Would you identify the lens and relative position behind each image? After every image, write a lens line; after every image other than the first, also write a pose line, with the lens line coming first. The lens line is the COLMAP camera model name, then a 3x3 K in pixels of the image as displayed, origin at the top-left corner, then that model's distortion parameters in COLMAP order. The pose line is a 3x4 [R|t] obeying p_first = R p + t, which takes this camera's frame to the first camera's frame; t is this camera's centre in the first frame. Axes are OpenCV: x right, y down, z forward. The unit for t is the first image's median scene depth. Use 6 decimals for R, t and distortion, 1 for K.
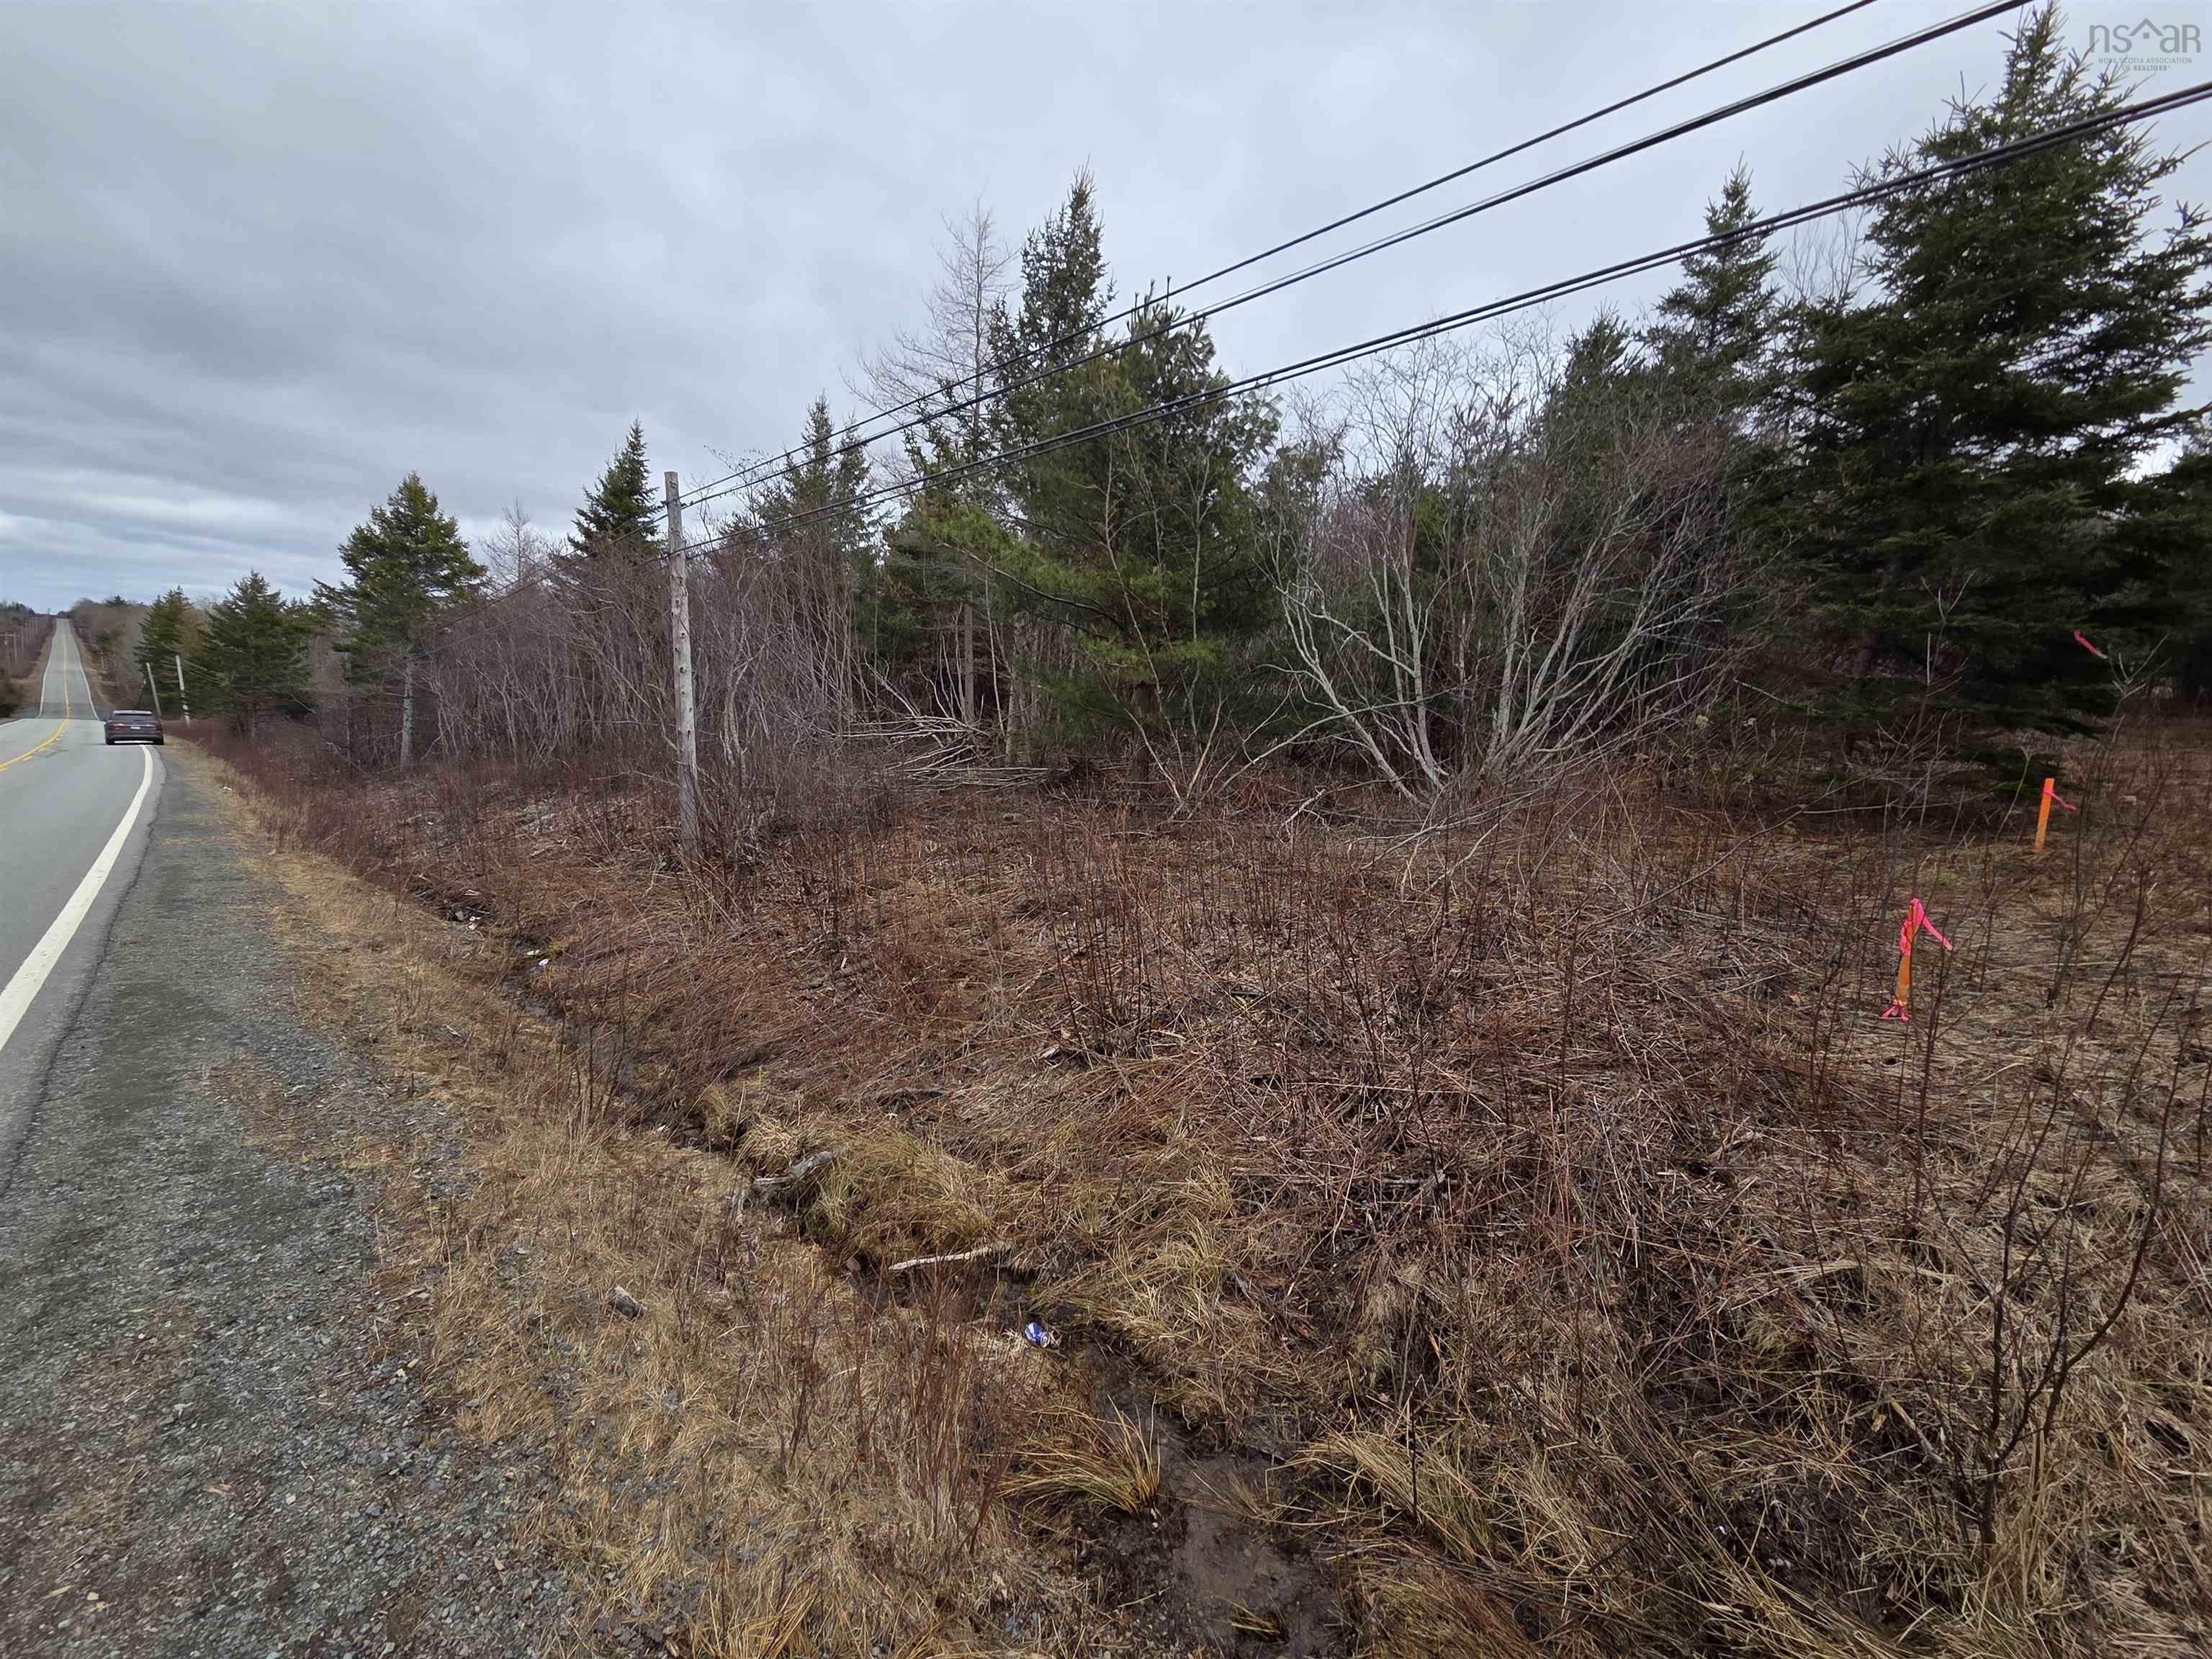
lens RADIAL K [[887.9, 0, 1120.1], [0, 887.9, 815.2], [0, 0, 1]] dist [-0.000479, -0.000927]
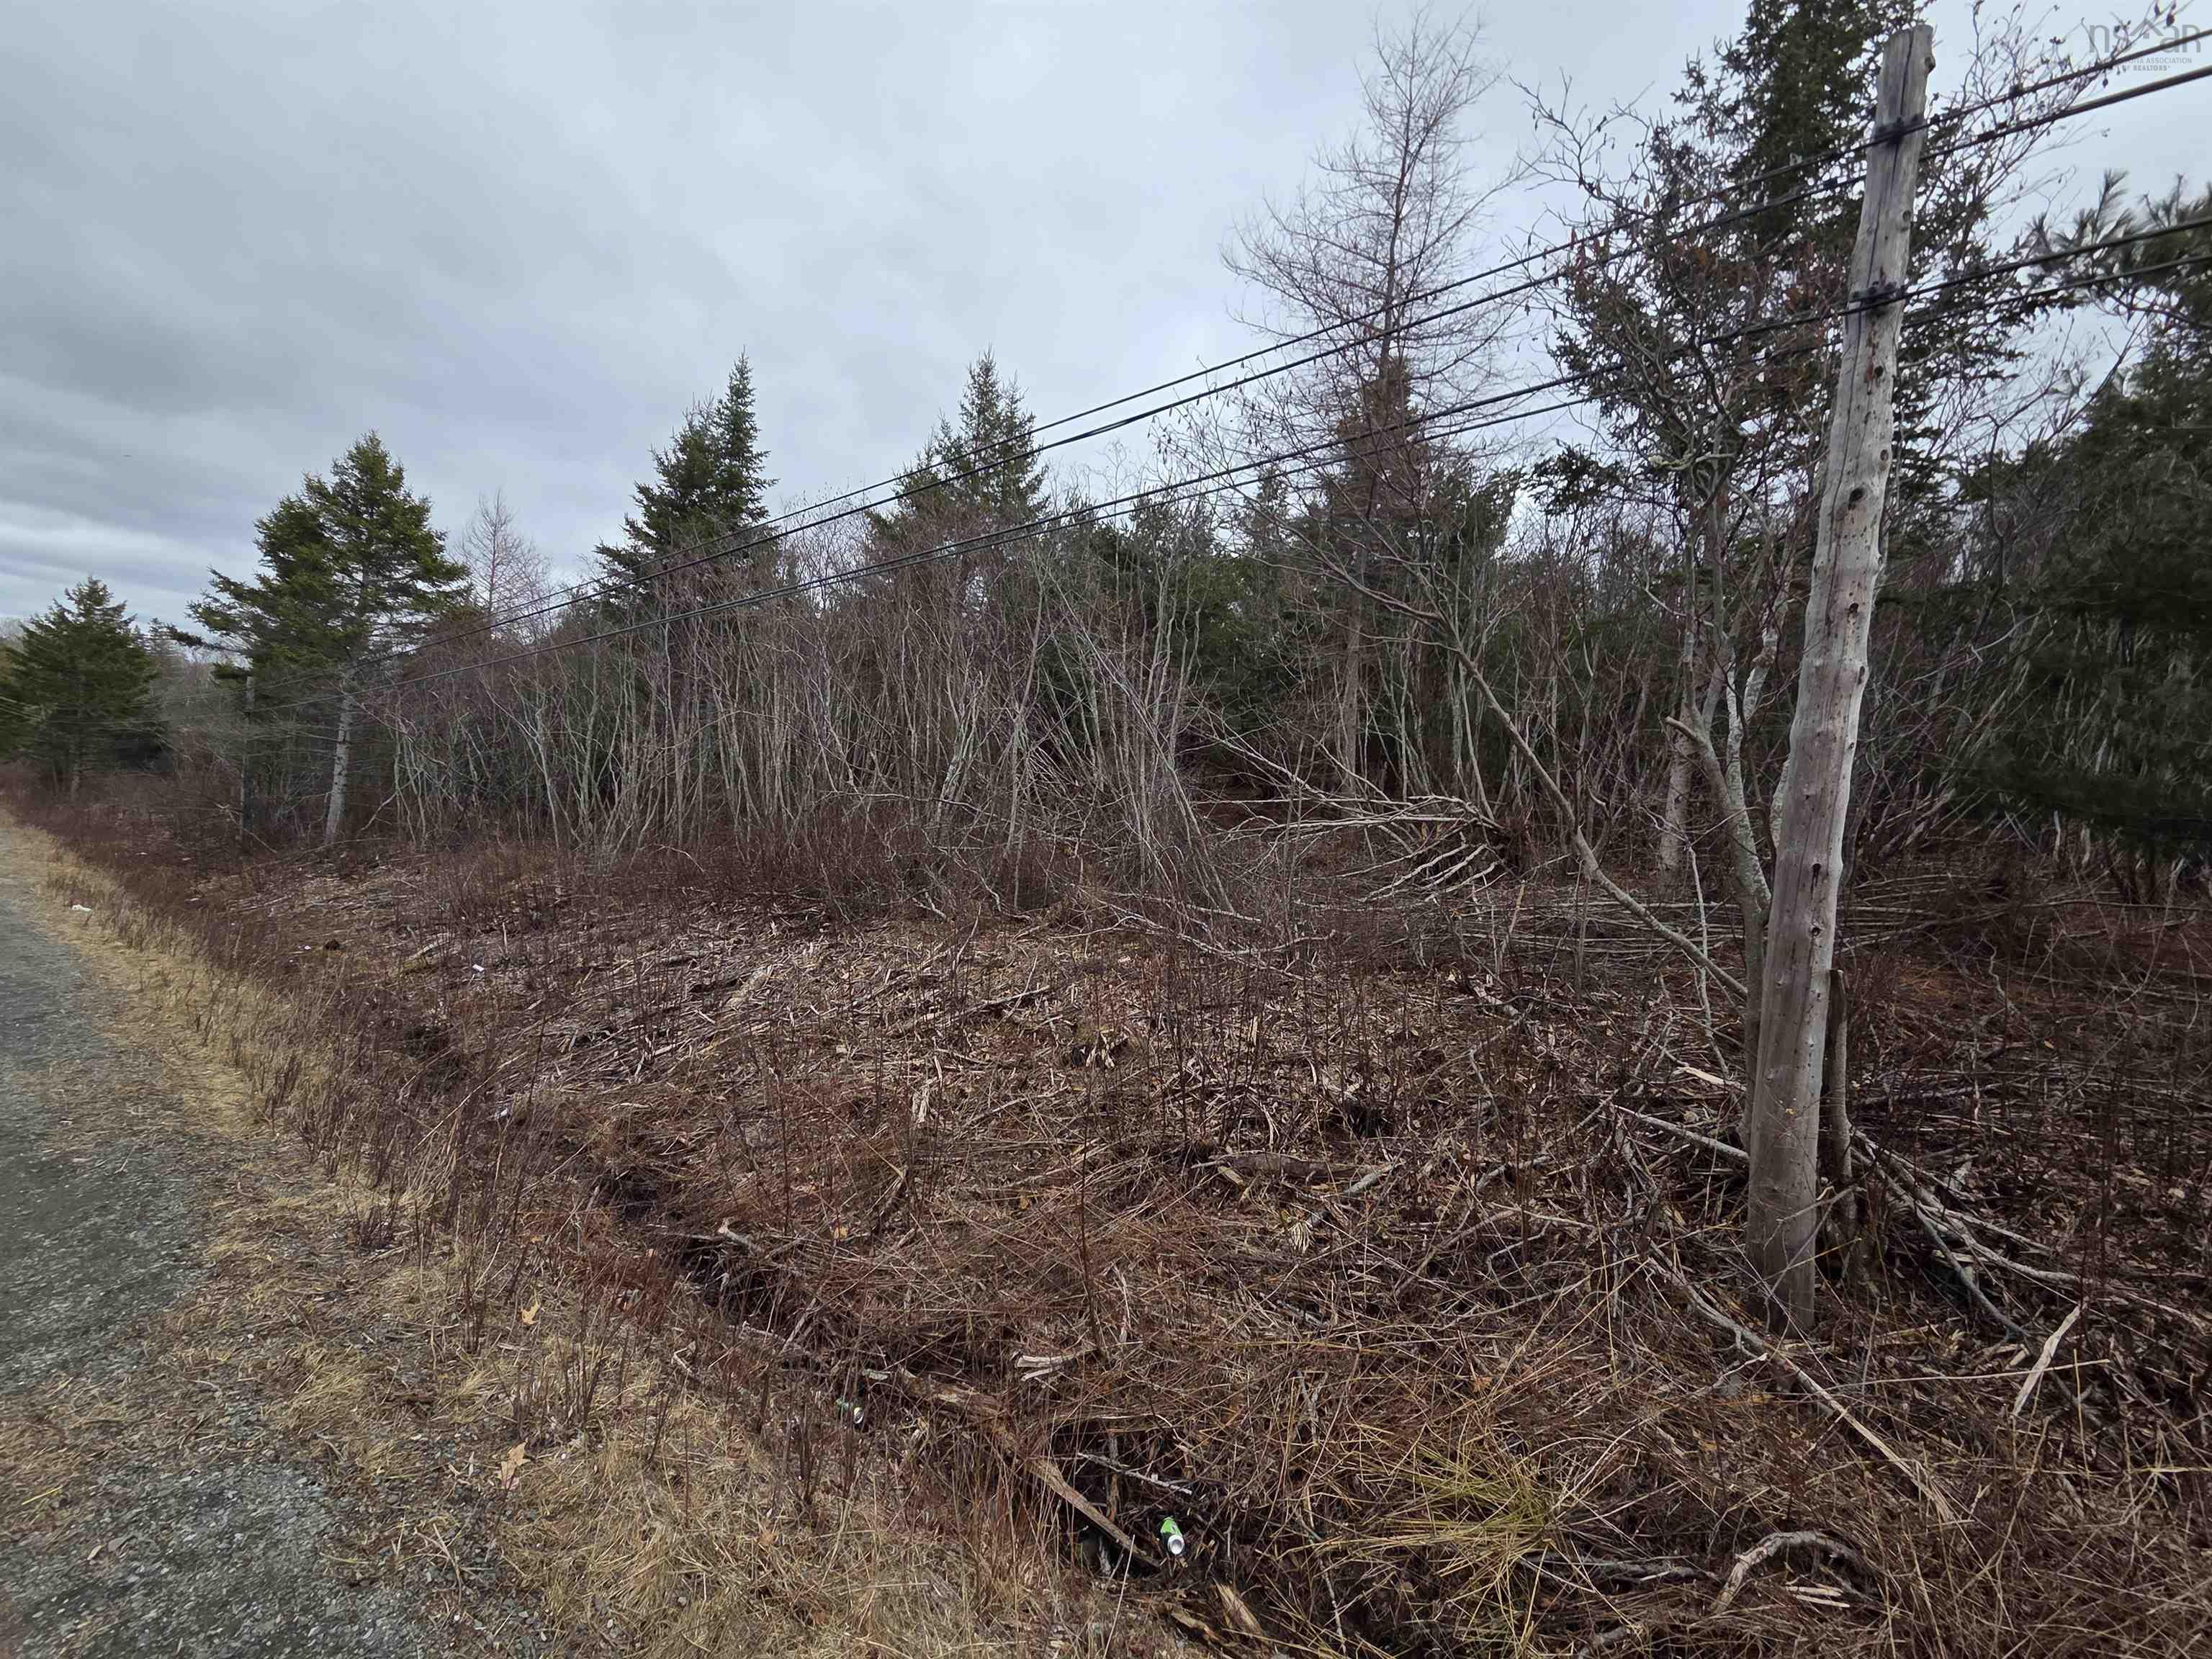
lens RADIAL K [[887.9, 0, 1103.2], [0, 887.9, 819.7], [0, 0, 1]] dist [-0.000479, -0.000927]
pose [[0.995164, 0.017105, 0.096730, -0.799089], [-0.010458, 0.997575, -0.068808, -0.087159], [-0.097672, 0.067463, 0.992929, 0.733182]]
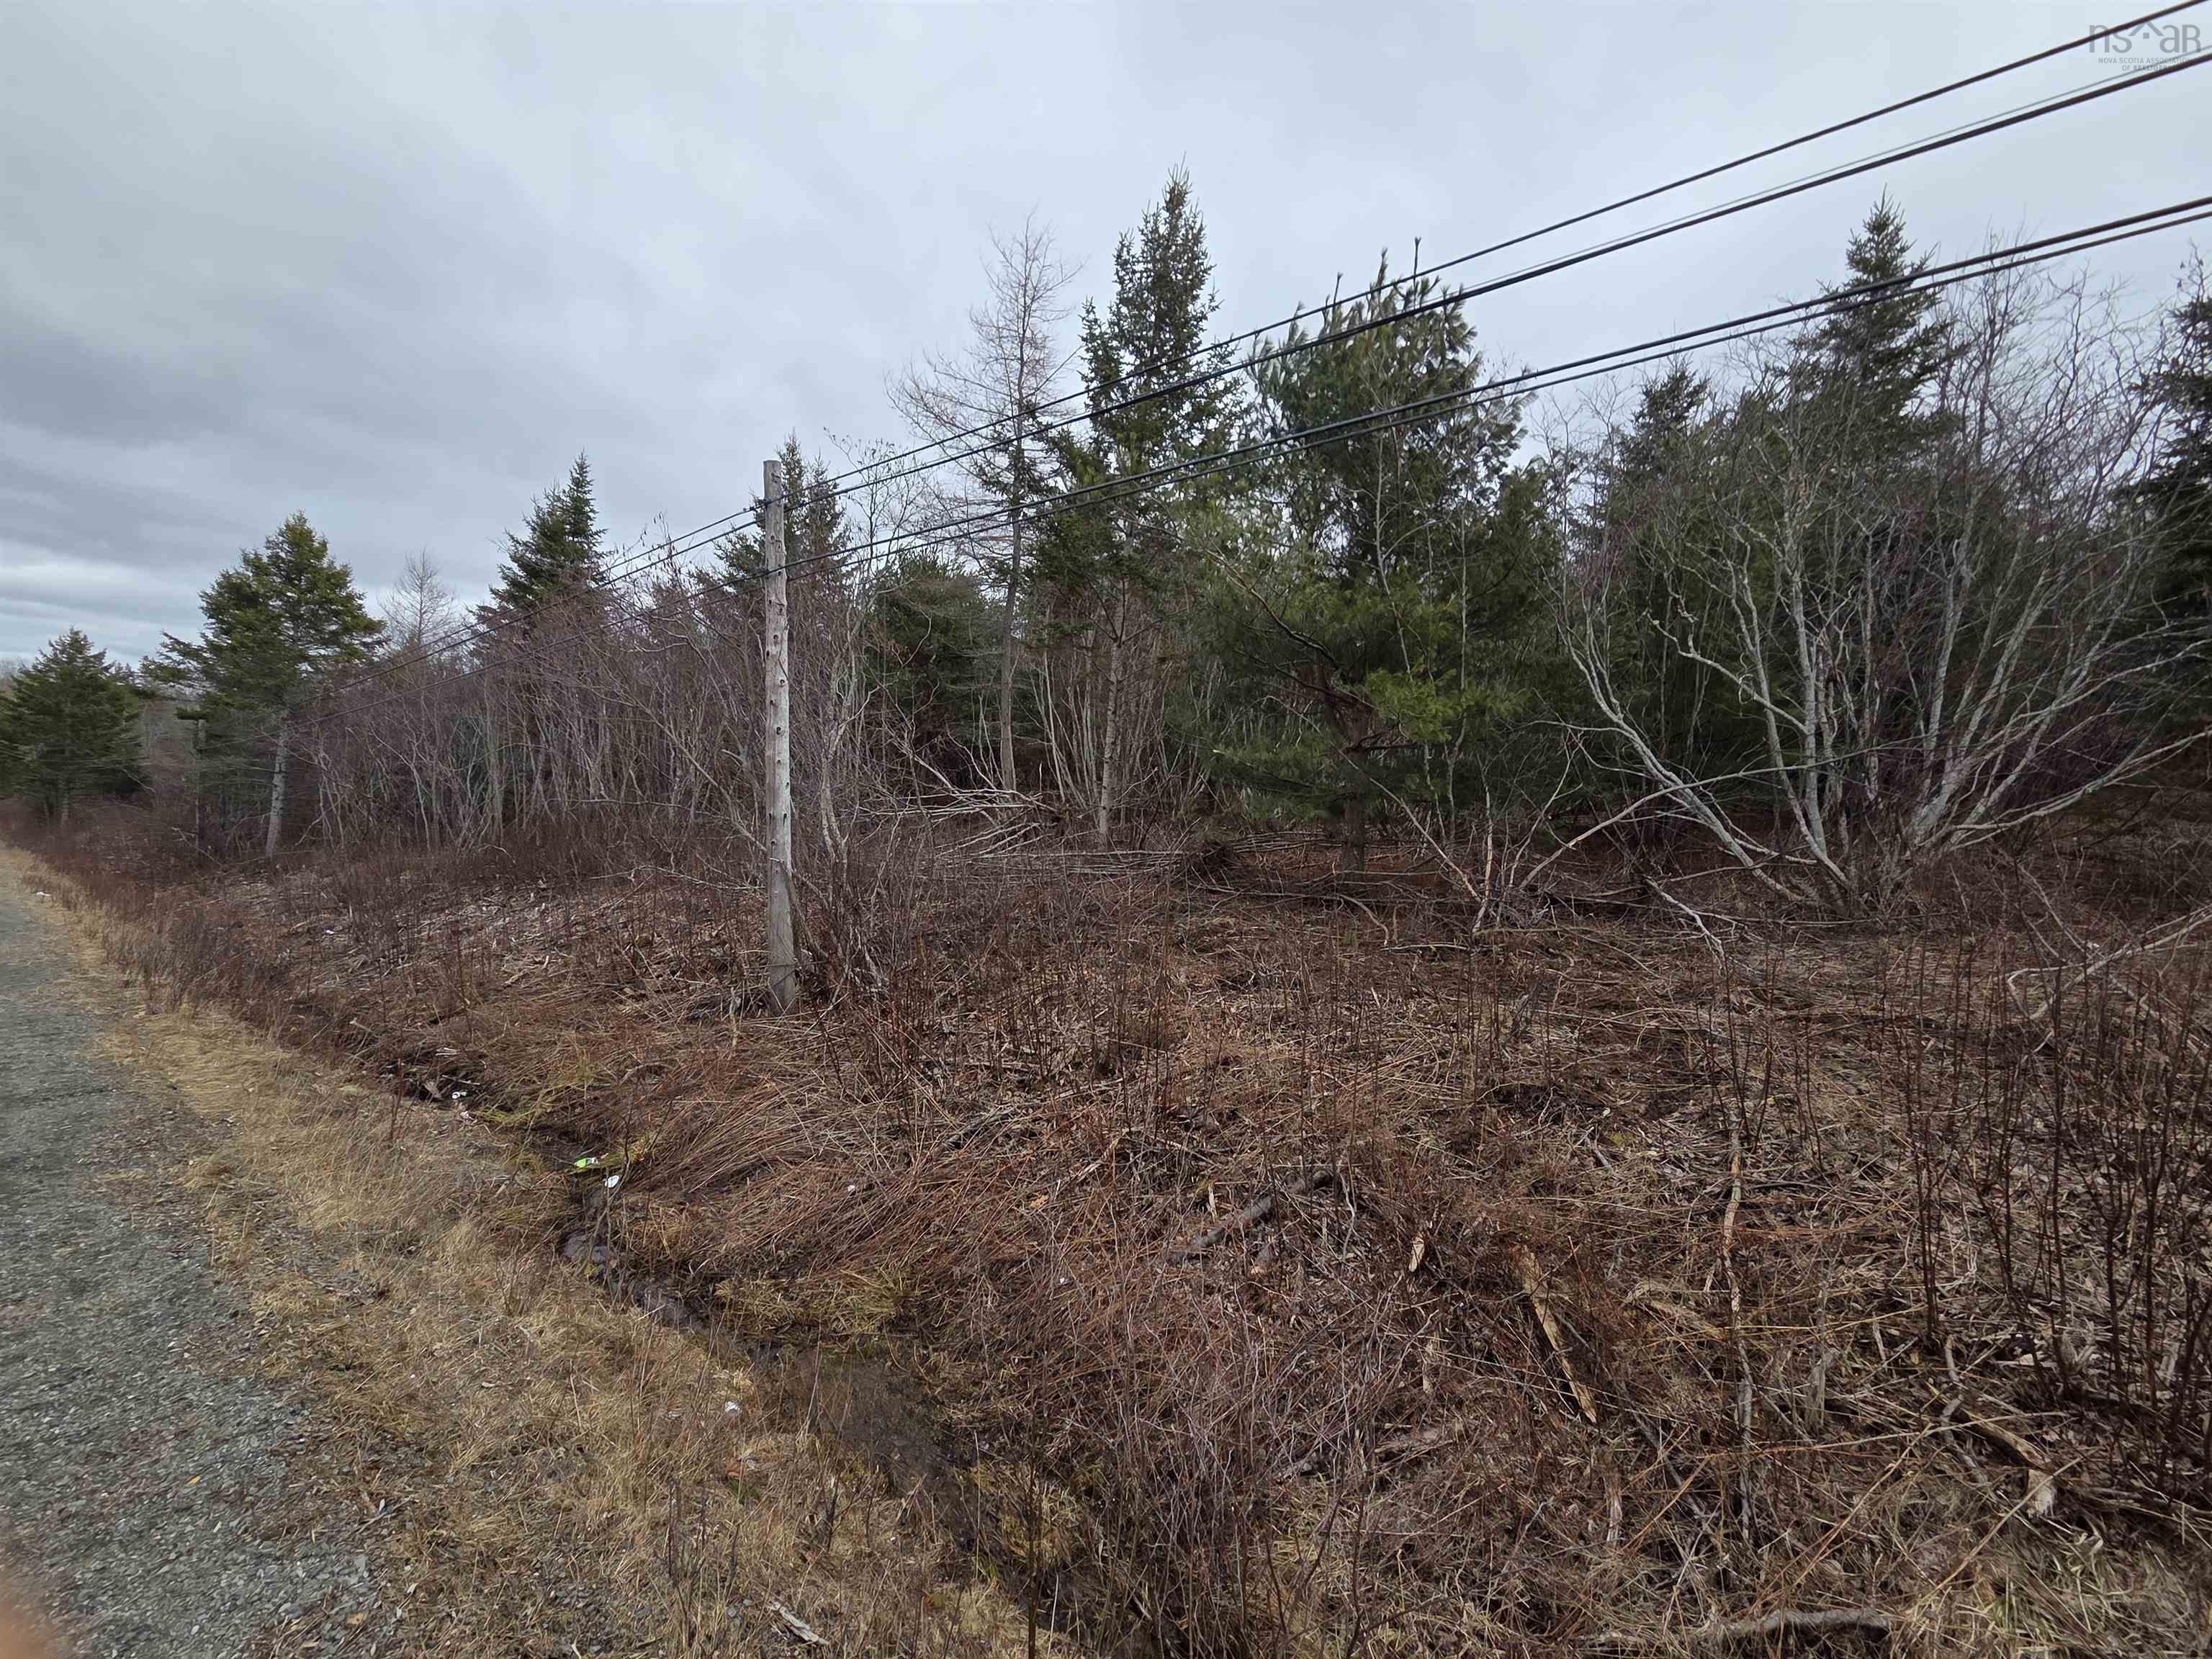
lens RADIAL K [[887.9, 0, 1110.7], [0, 887.9, 817.4], [0, 0, 1]] dist [-0.000479, -0.000927]
pose [[0.994938, -0.014412, 0.099456, -0.302112], [0.021666, 0.997151, -0.072251, -0.035960], [-0.098132, 0.074040, 0.992415, 0.268715]]
